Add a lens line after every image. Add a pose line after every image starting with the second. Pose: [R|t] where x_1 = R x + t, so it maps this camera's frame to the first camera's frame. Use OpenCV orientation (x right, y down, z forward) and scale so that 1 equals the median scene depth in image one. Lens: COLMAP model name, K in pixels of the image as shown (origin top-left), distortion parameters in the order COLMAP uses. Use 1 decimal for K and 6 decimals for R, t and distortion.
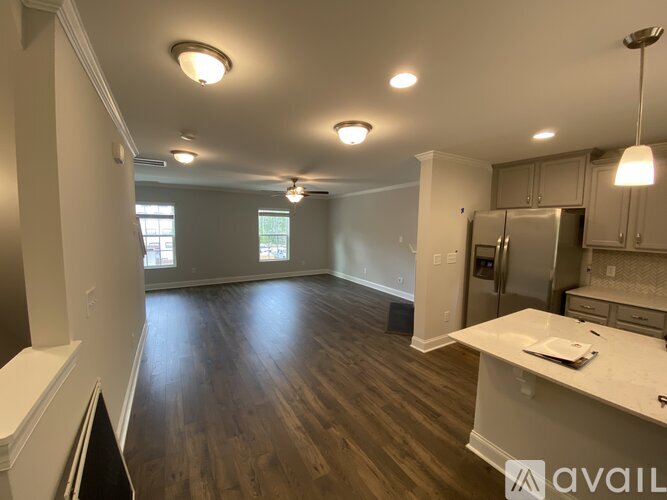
lens RADIAL K [[269.7, 0, 333.5], [0, 269.7, 250.0], [0, 0, 1]] dist [0.001056, -0.013642]
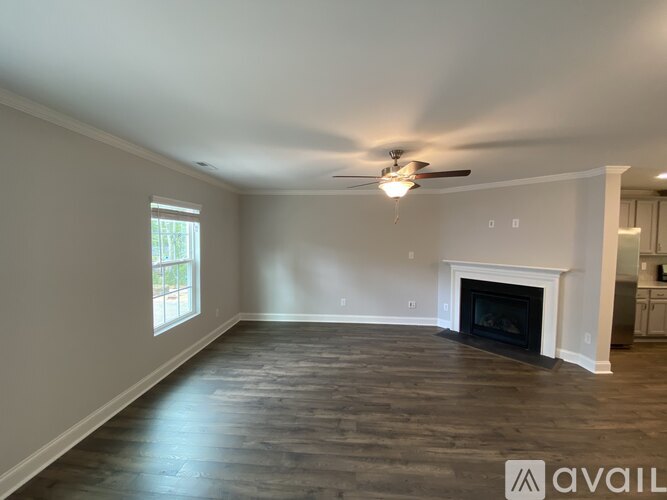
lens RADIAL K [[269.7, 0, 333.5], [0, 269.7, 250.0], [0, 0, 1]] dist [0.001056, -0.013642]
pose [[0.563473, -0.050927, 0.824563, -0.548146], [0.076606, 0.997019, 0.009229, -0.079473], [-0.822575, 0.057967, 0.565695, 0.709902]]
